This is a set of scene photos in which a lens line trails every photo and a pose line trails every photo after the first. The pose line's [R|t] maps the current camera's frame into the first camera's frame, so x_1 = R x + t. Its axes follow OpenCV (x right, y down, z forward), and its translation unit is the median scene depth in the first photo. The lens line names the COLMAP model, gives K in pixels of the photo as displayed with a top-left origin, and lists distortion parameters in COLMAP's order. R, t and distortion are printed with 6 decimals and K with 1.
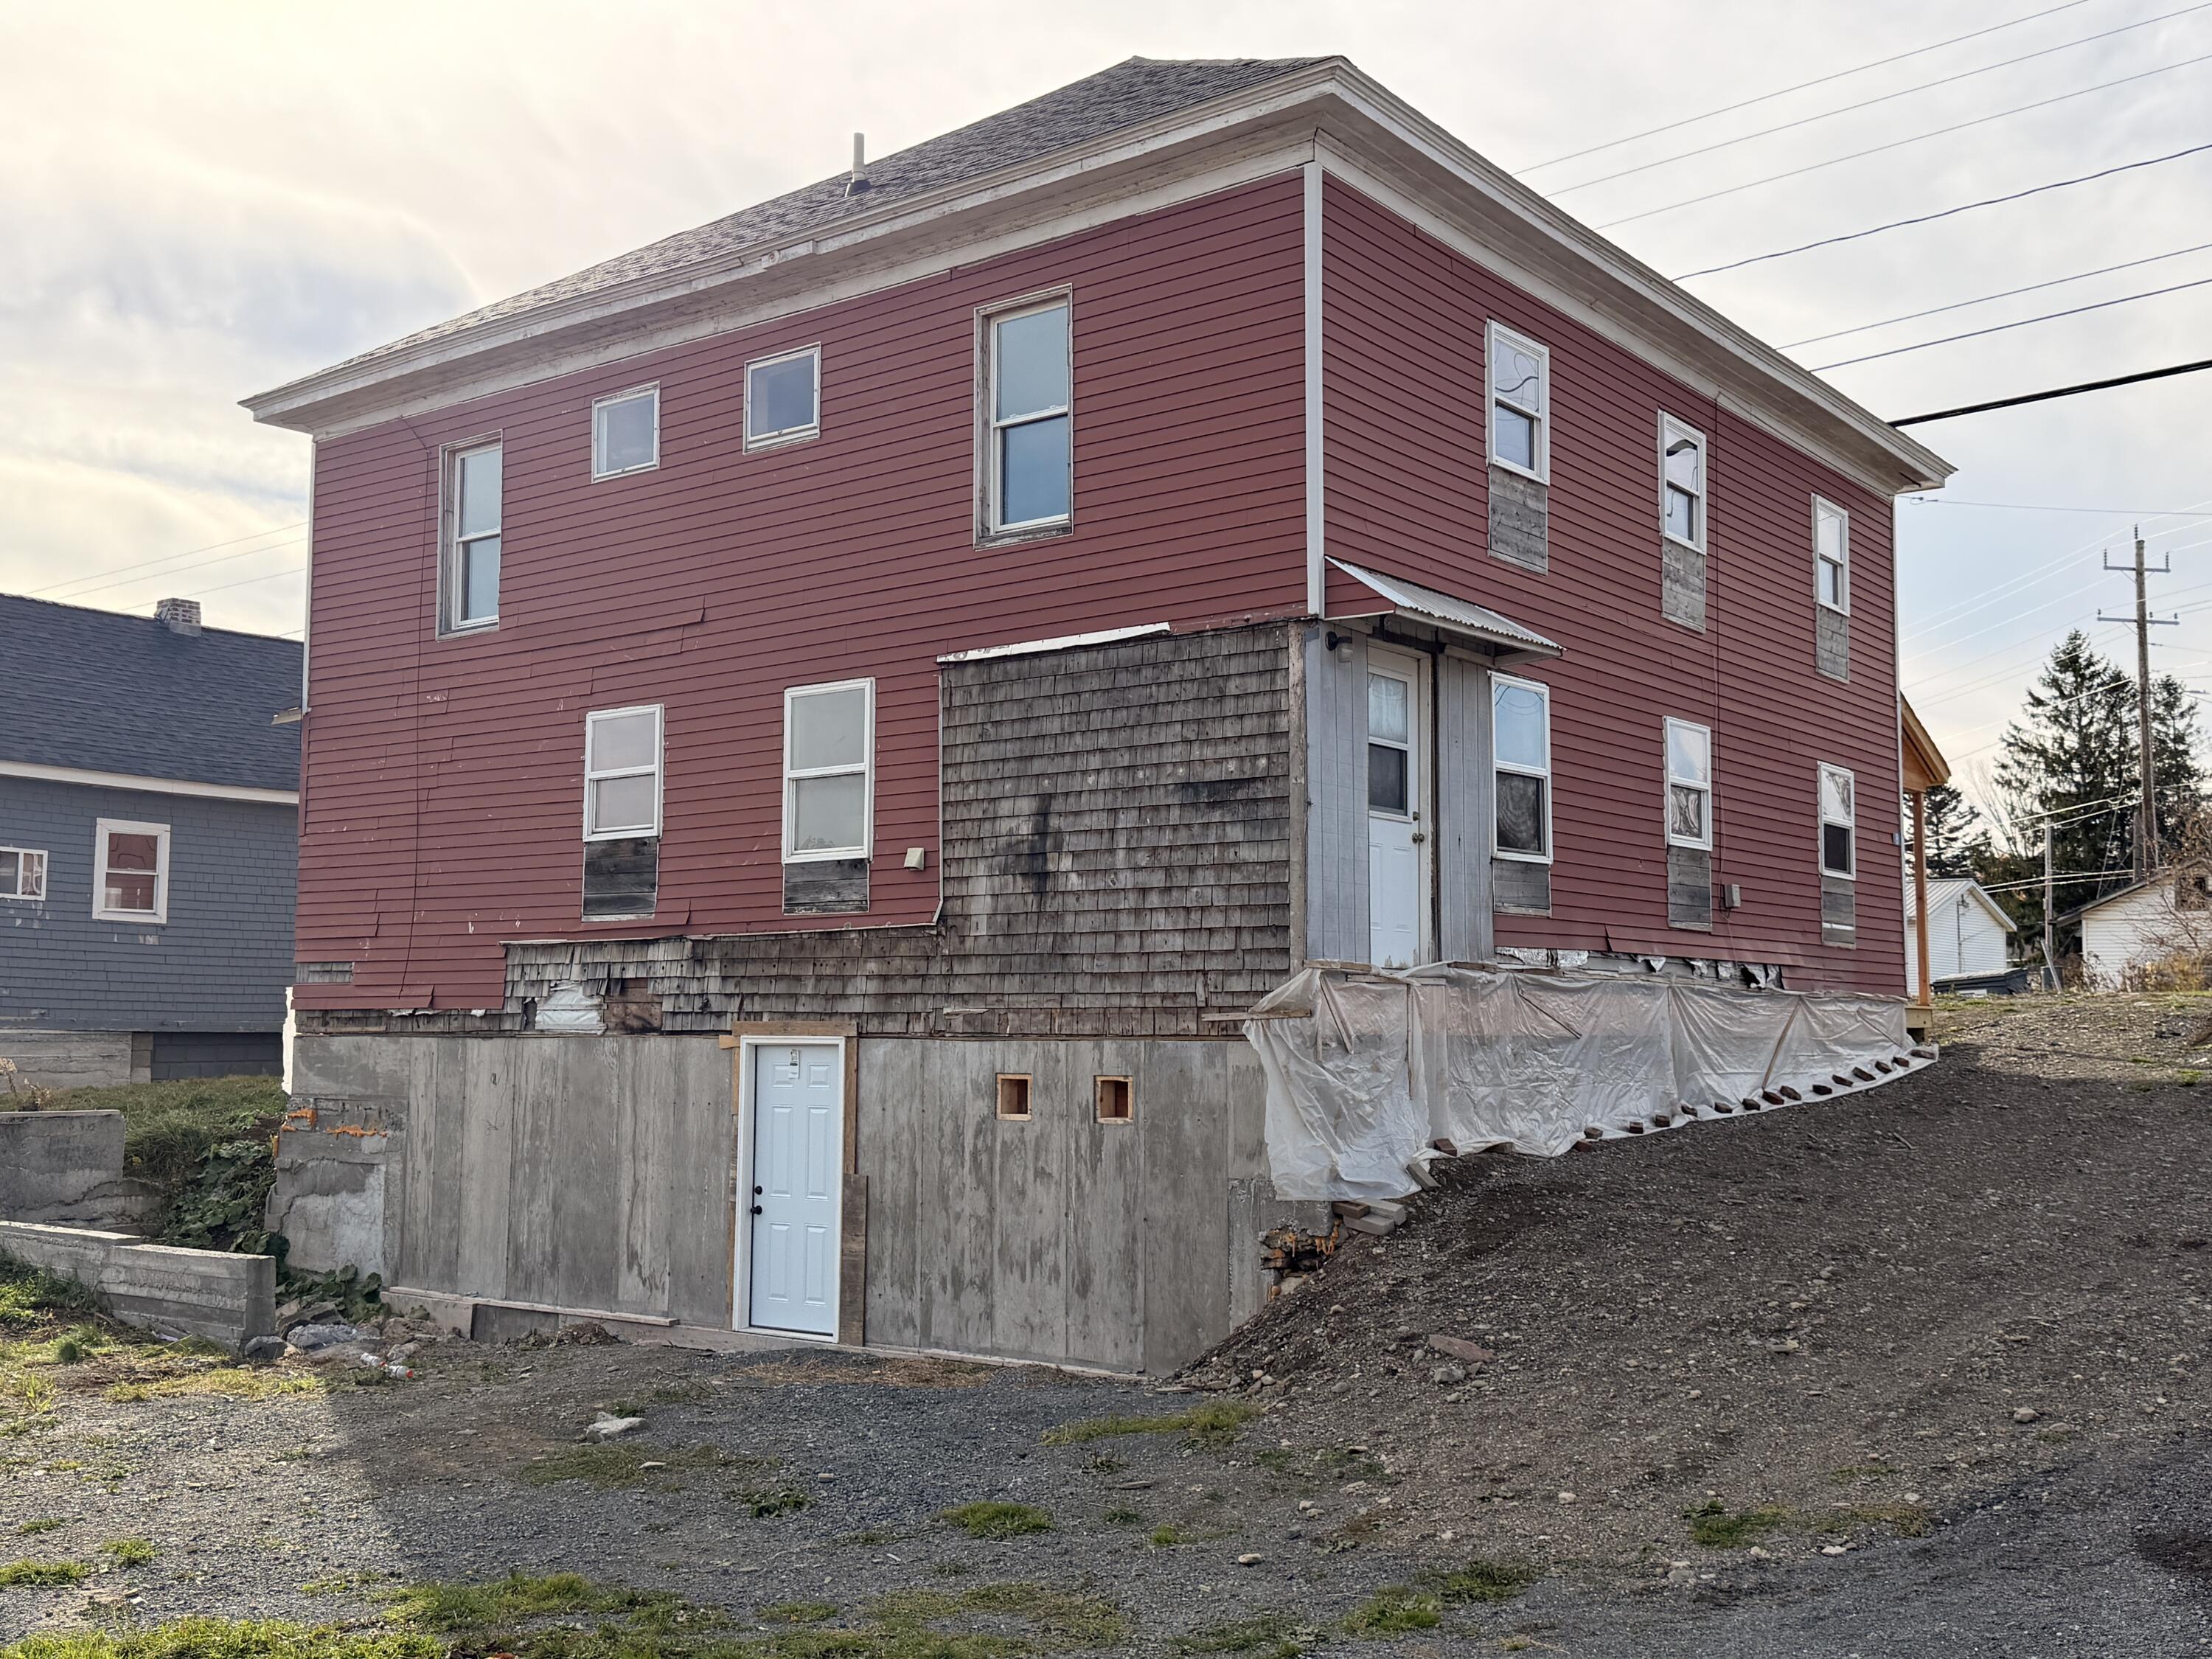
lens RADIAL K [[2174.9, 0, 1091.8], [0, 2174.9, 835.9], [0, 0, 1]] dist [0.097007, 0.000000]
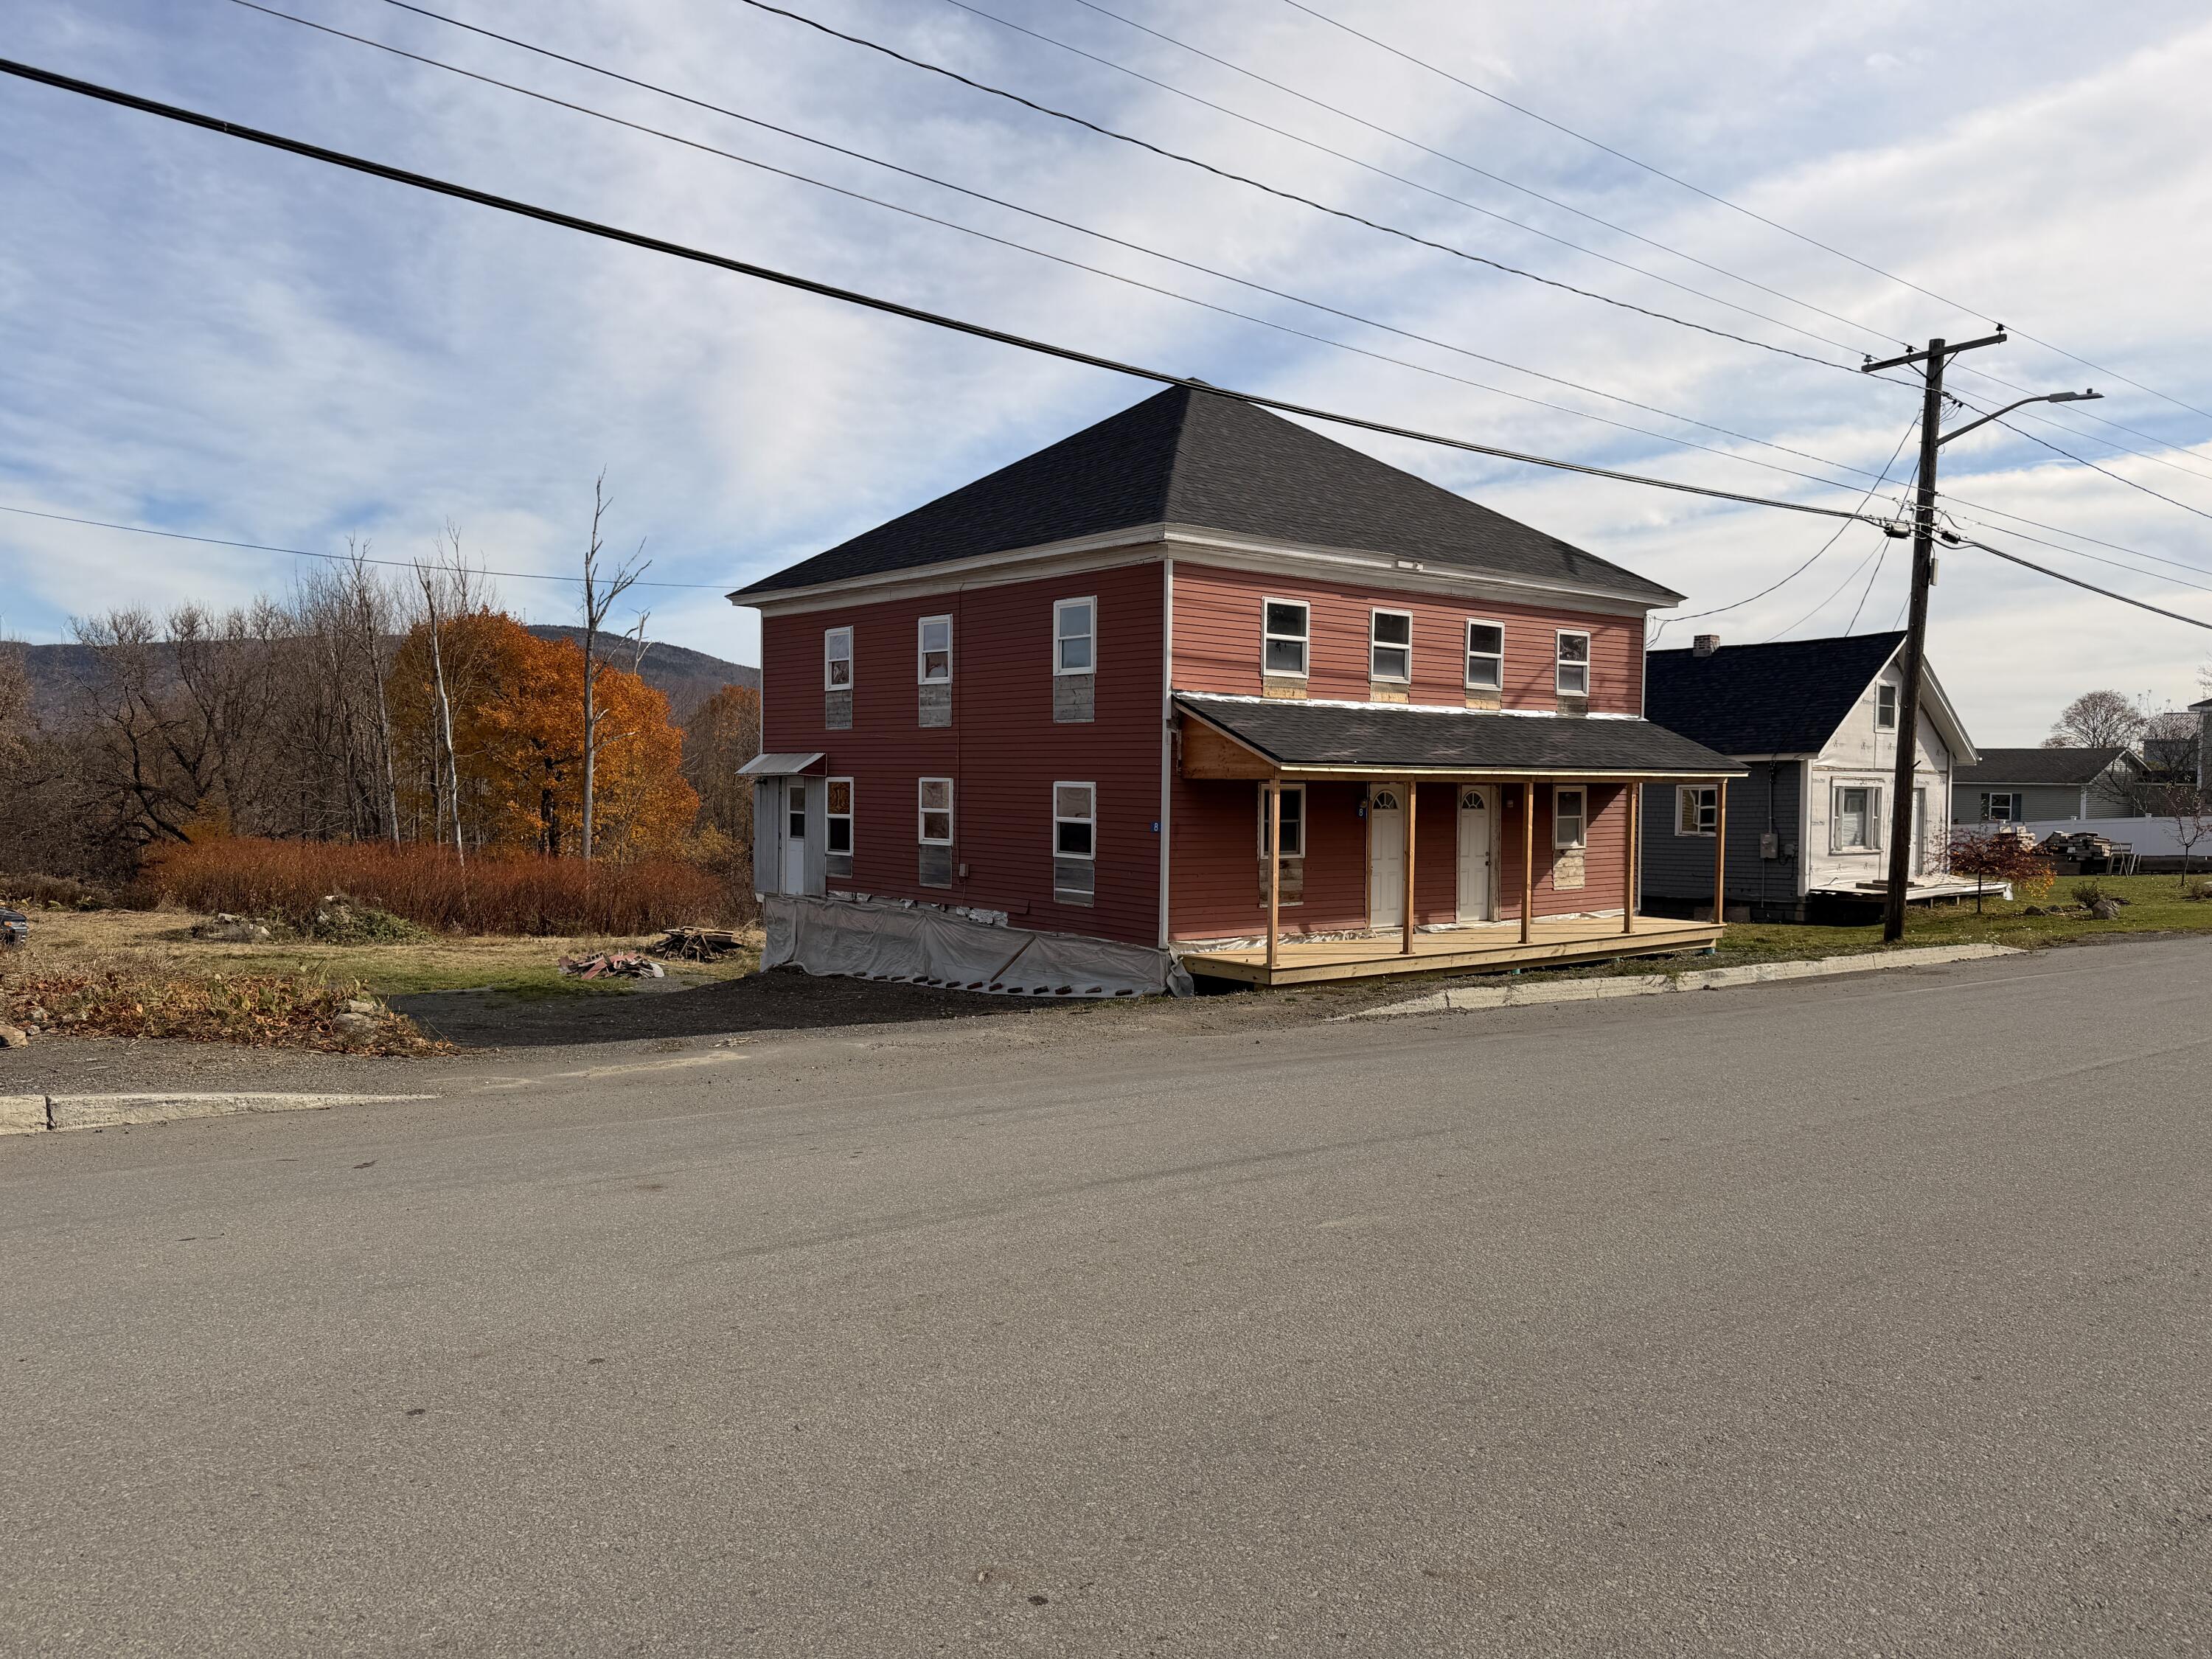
lens RADIAL K [[1552.9, 0, 1096.6], [0, 1552.9, 844.7], [0, 0, 1]] dist [0.064140, -0.022359]
pose [[-0.221309, 0.038027, -0.974462, 1.701799], [0.075782, 0.996888, 0.021691, -0.014433], [0.972255, -0.069046, -0.223503, 1.572266]]
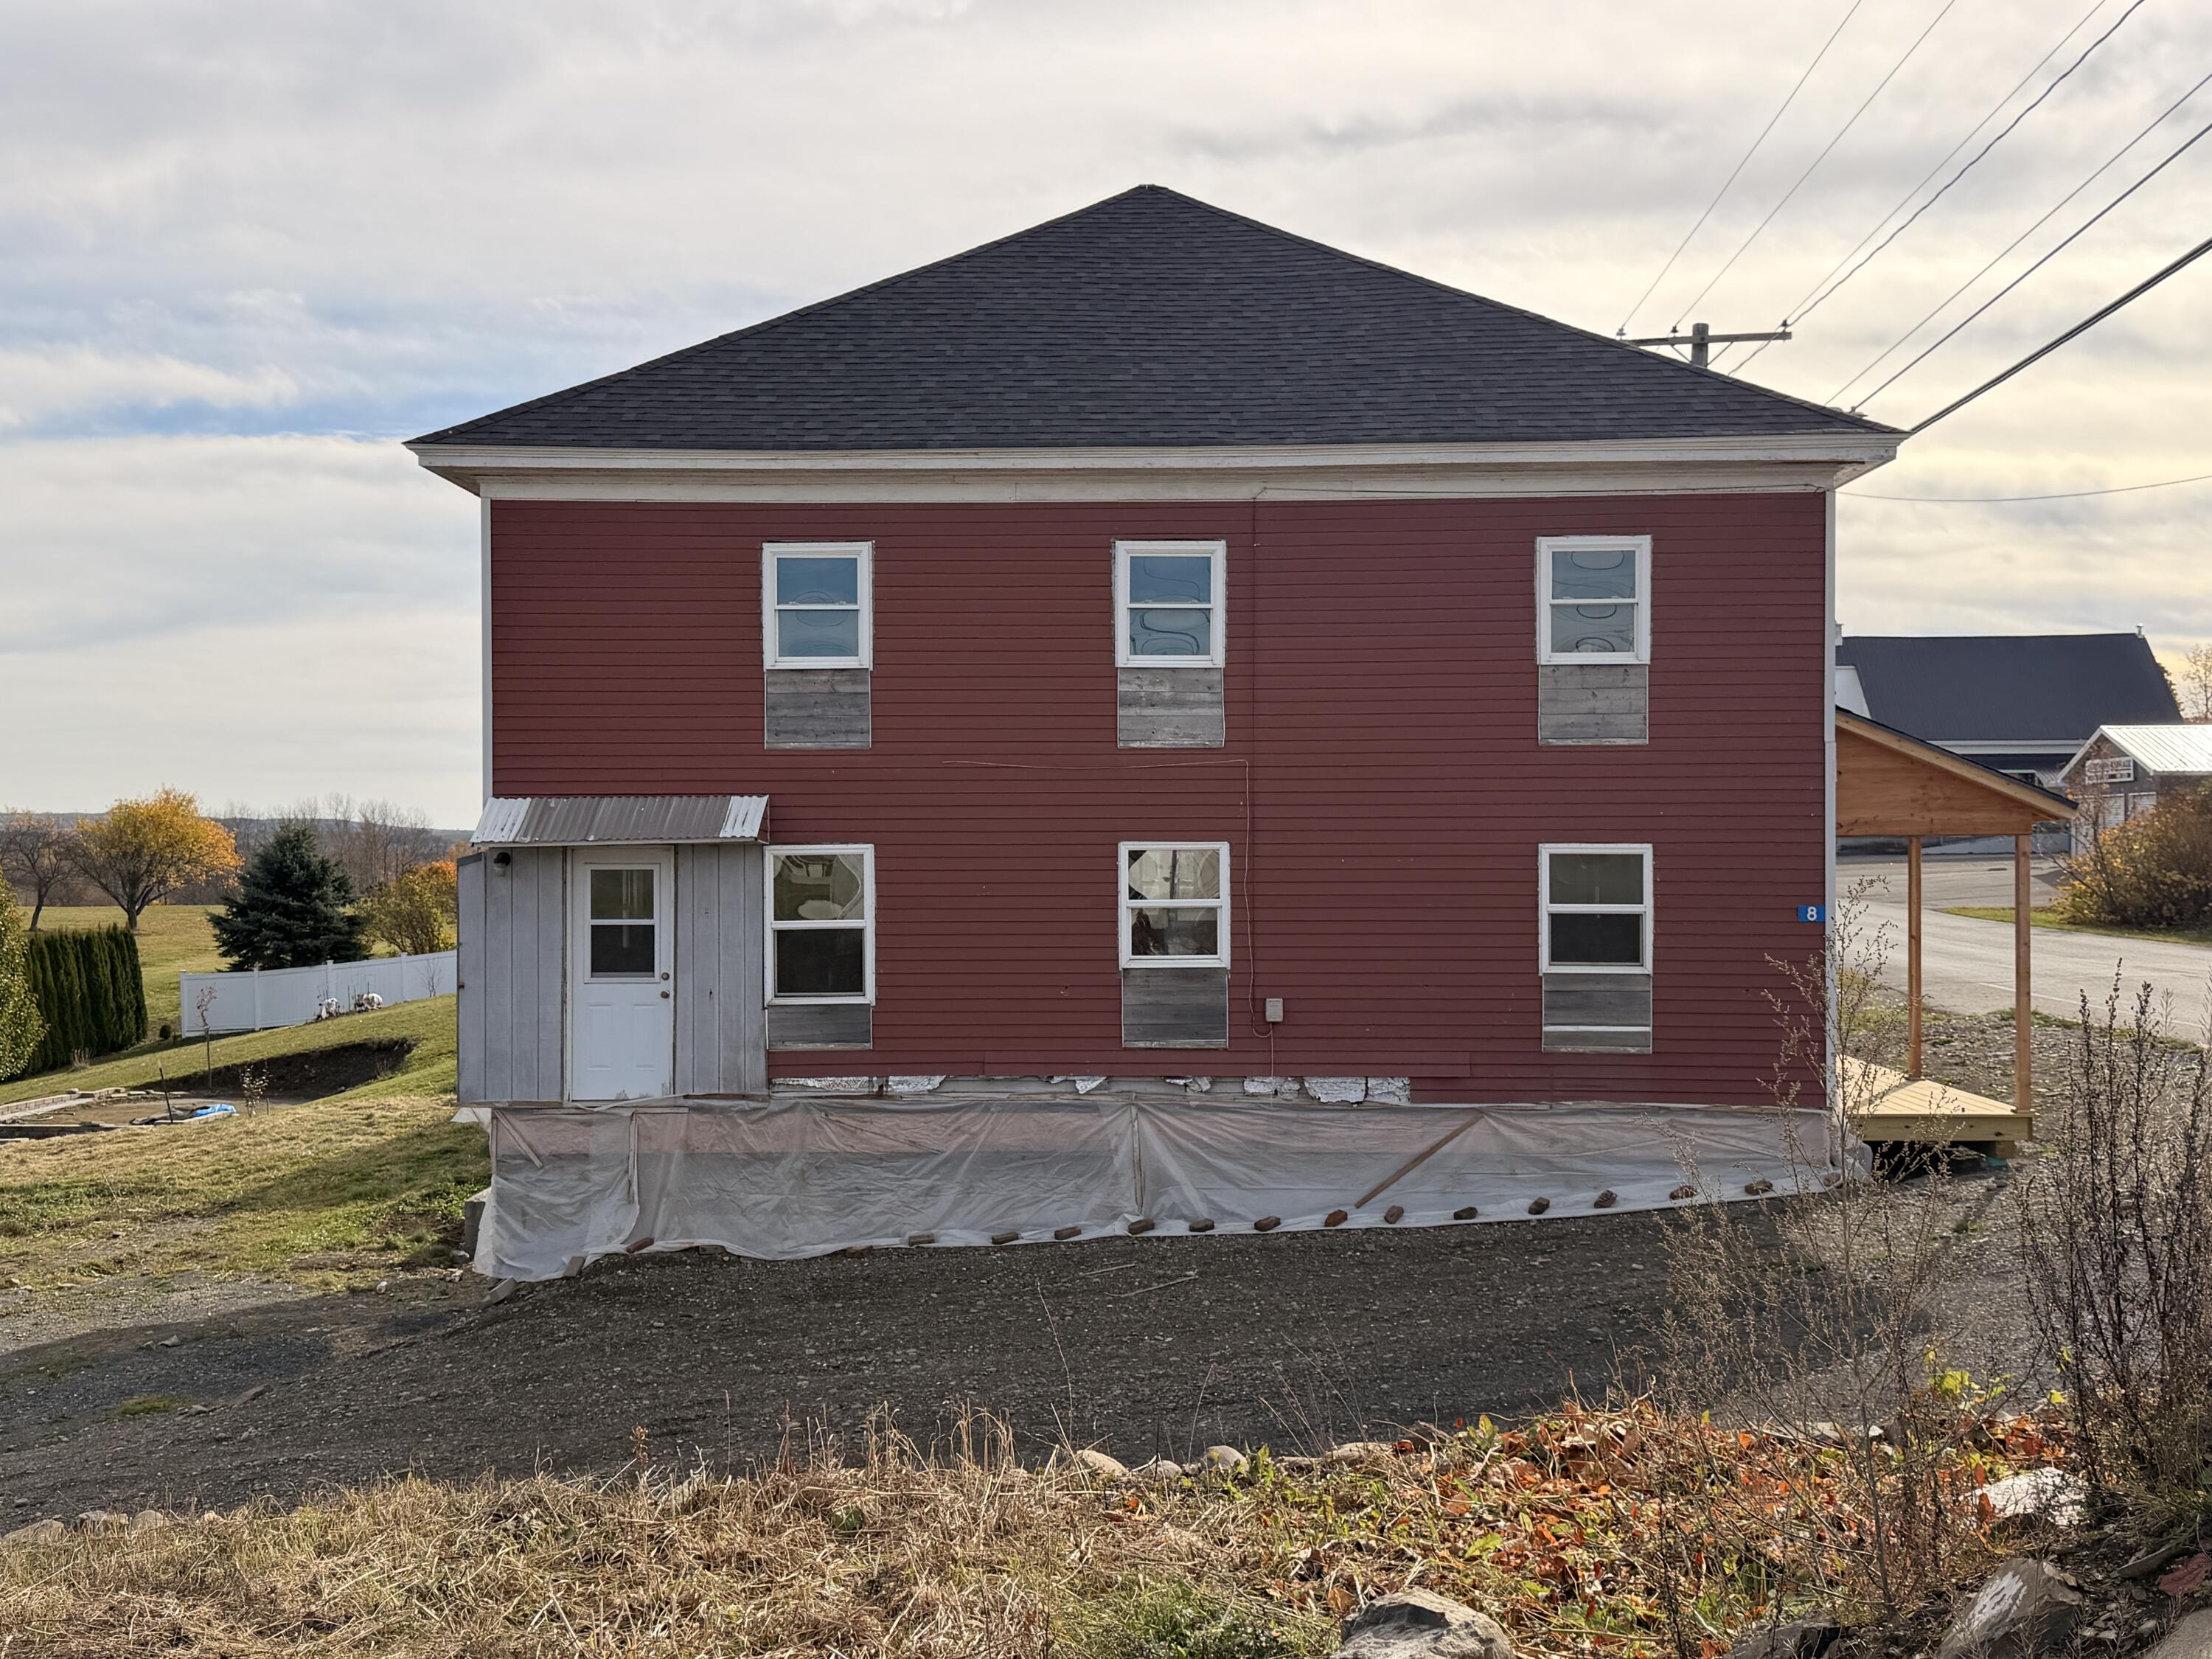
lens RADIAL K [[2174.9, 0, 1107.0], [0, 2174.9, 834.0], [0, 0, 1]] dist [0.097007, 0.000000]
pose [[0.581685, -0.006261, -0.813390, 1.175374], [0.078299, 0.995758, 0.048330, -0.117371], [0.809637, -0.091801, 0.579708, 0.433015]]
